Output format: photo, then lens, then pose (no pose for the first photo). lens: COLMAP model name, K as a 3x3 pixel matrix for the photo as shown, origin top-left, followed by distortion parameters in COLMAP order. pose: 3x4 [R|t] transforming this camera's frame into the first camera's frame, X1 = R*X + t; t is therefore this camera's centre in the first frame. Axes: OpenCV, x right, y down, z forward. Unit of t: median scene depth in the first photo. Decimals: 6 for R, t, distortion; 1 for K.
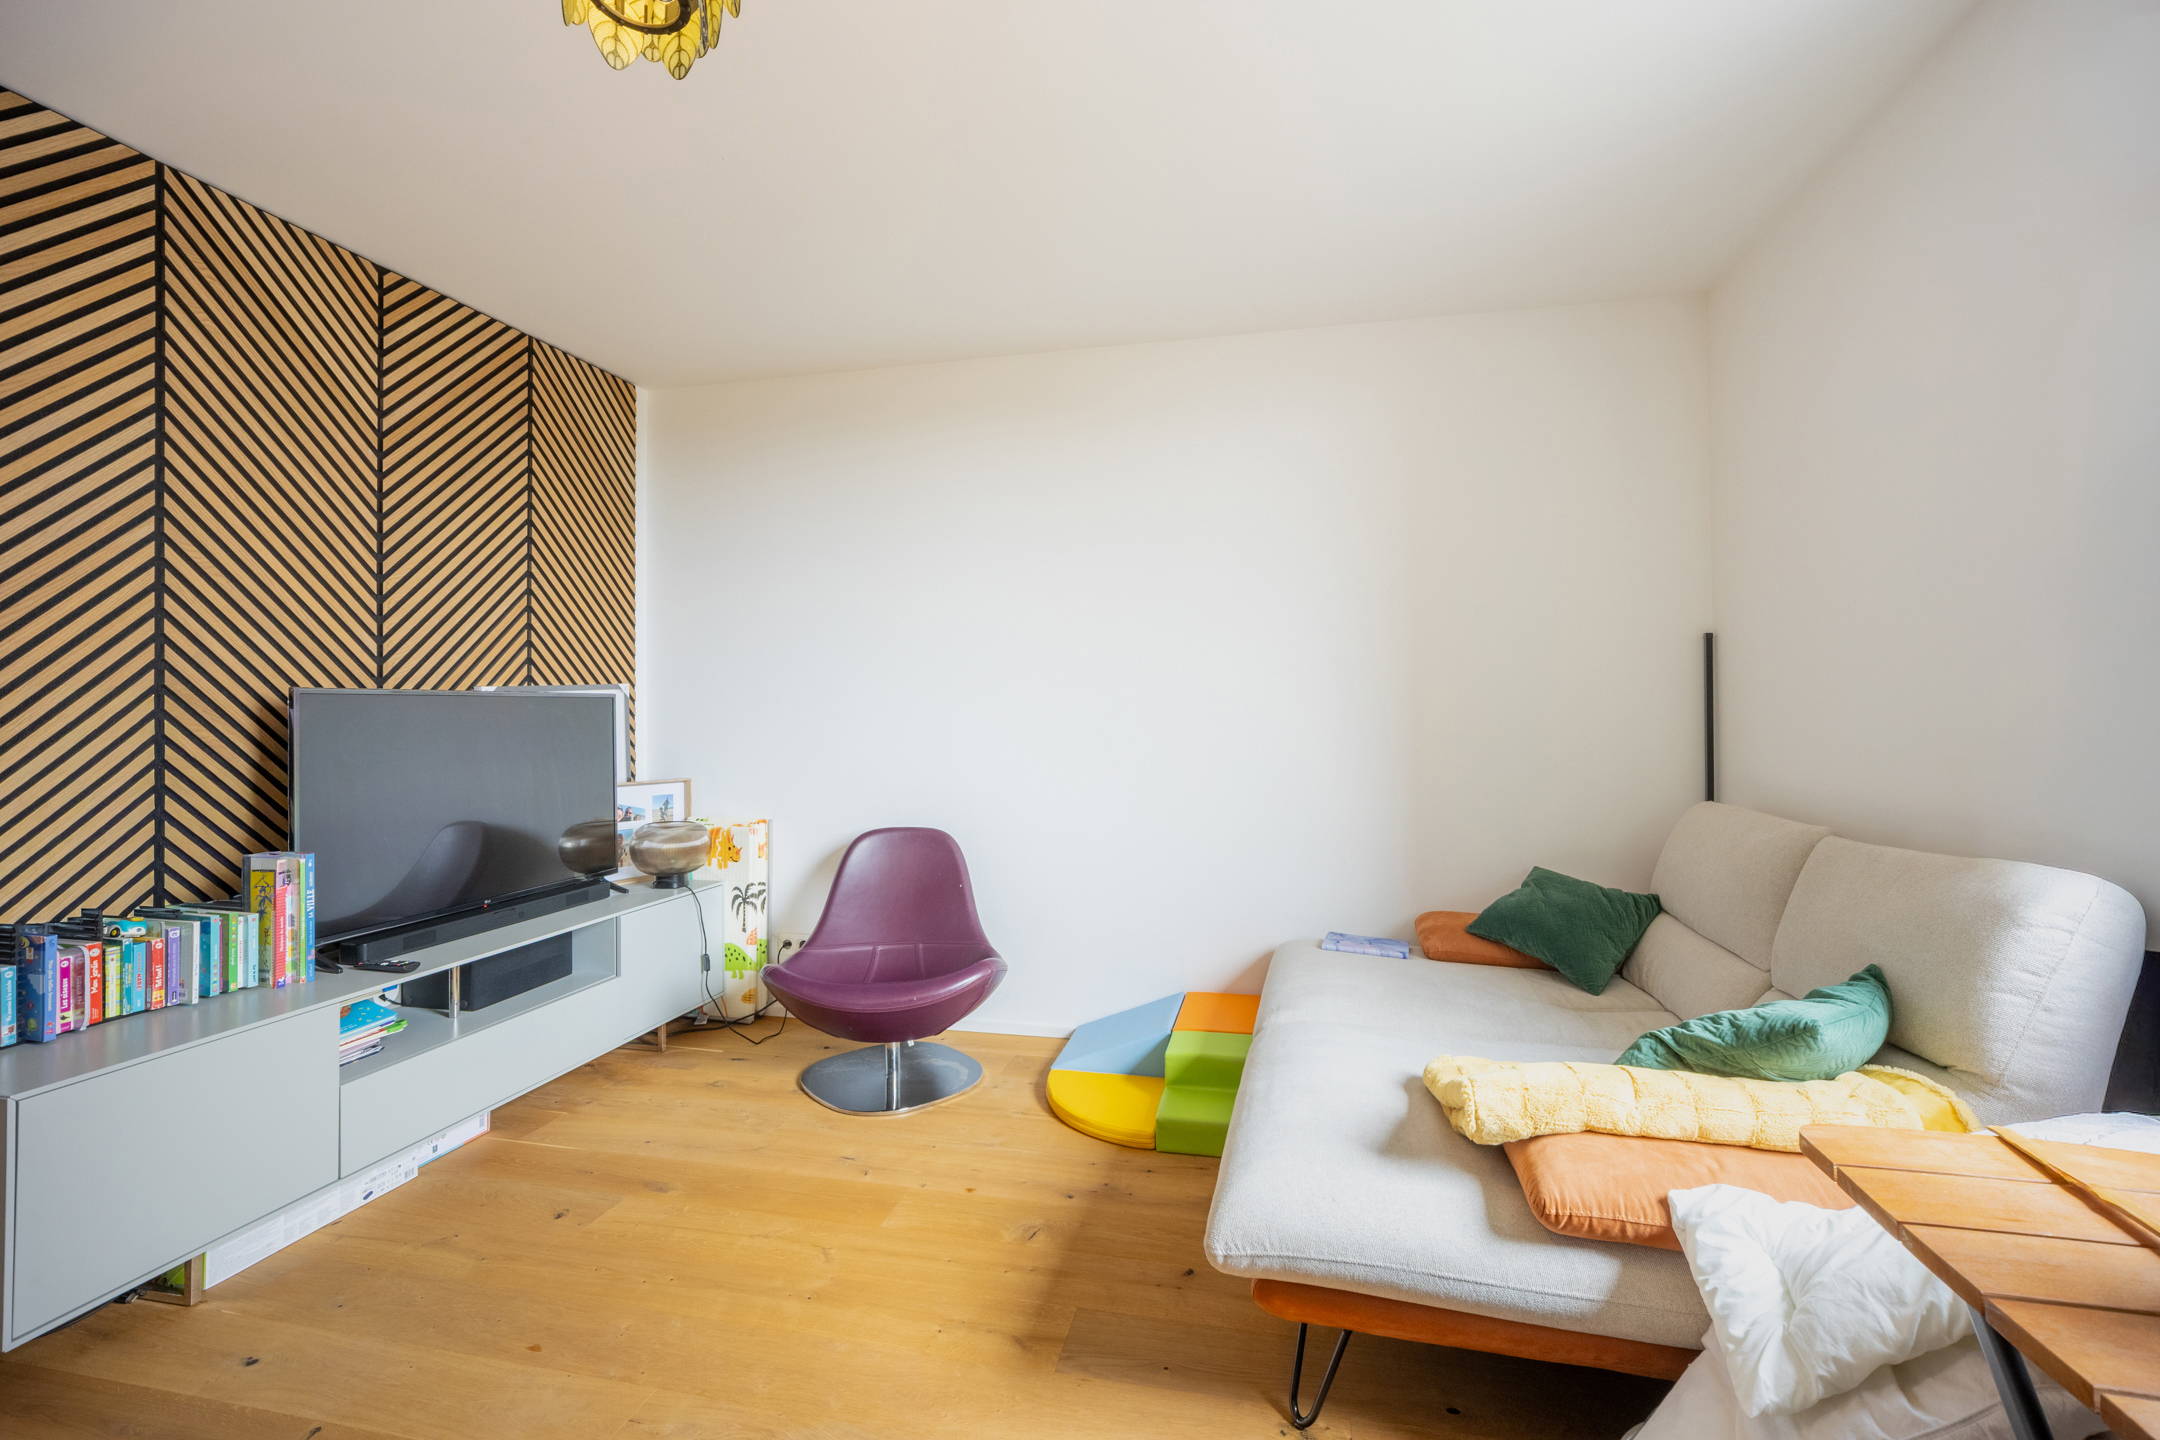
lens RADIAL K [[924.3, 0, 1066.1], [0, 924.3, 695.2], [0, 0, 1]] dist [-0.004530, -0.000663]
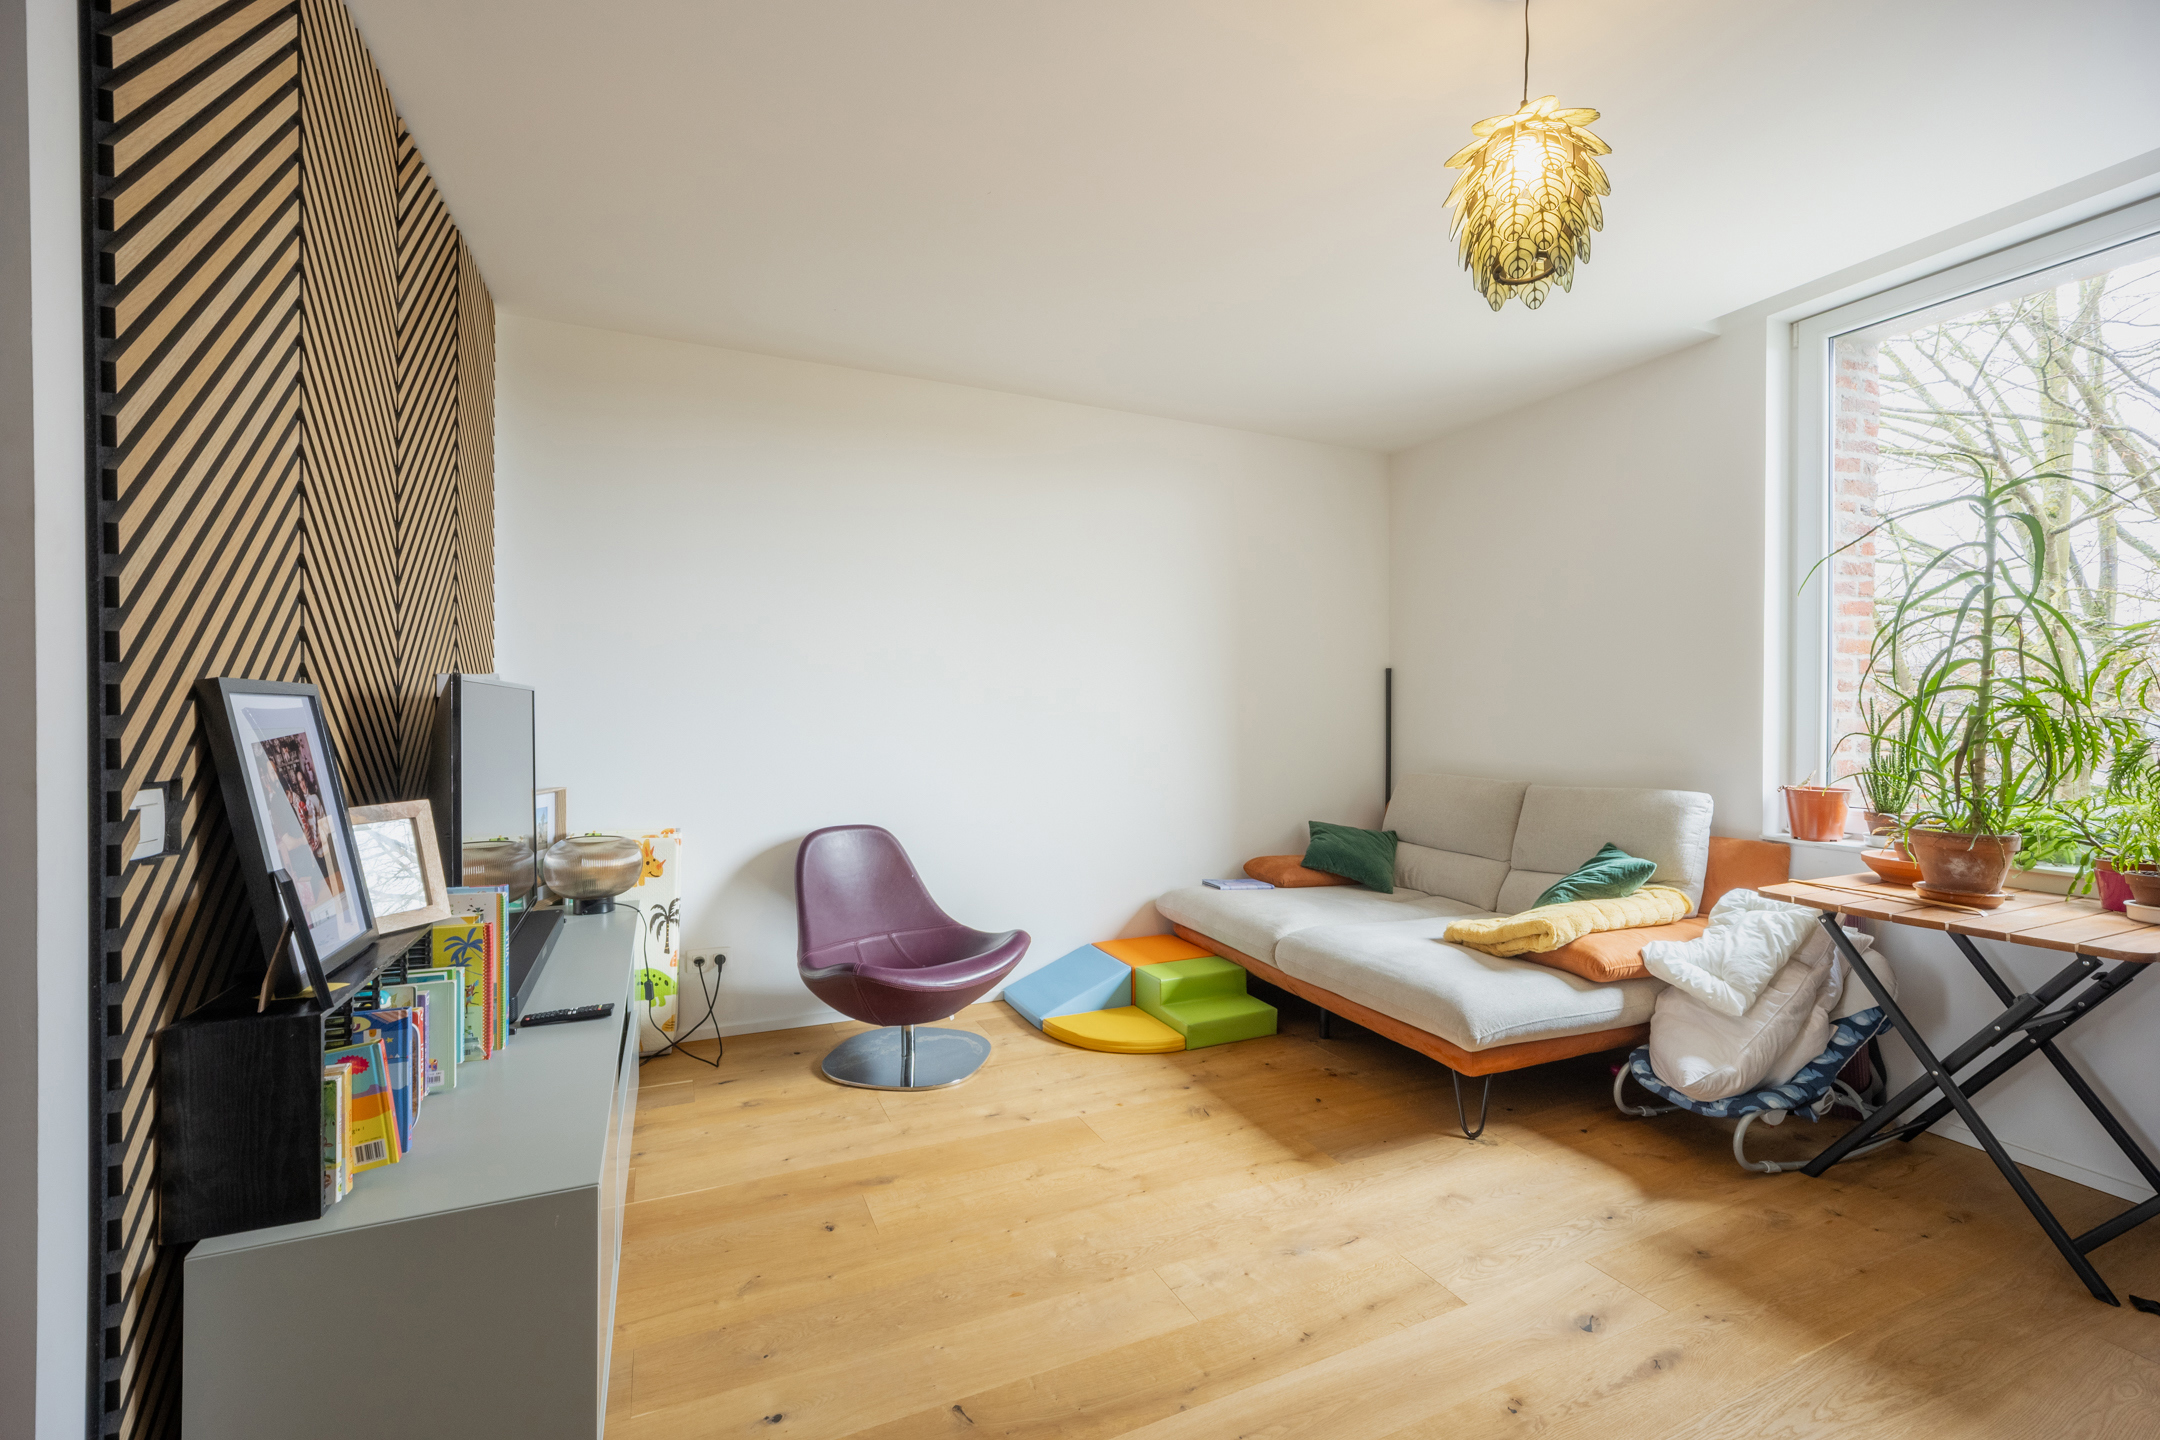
lens RADIAL K [[924.3, 0, 1066.1], [0, 924.3, 695.2], [0, 0, 1]] dist [-0.004530, -0.000663]
pose [[0.792868, 0.019441, 0.609083, -0.790928], [-0.021553, 0.999760, -0.003855, -0.001276], [-0.609012, -0.010071, 0.793097, 0.065444]]
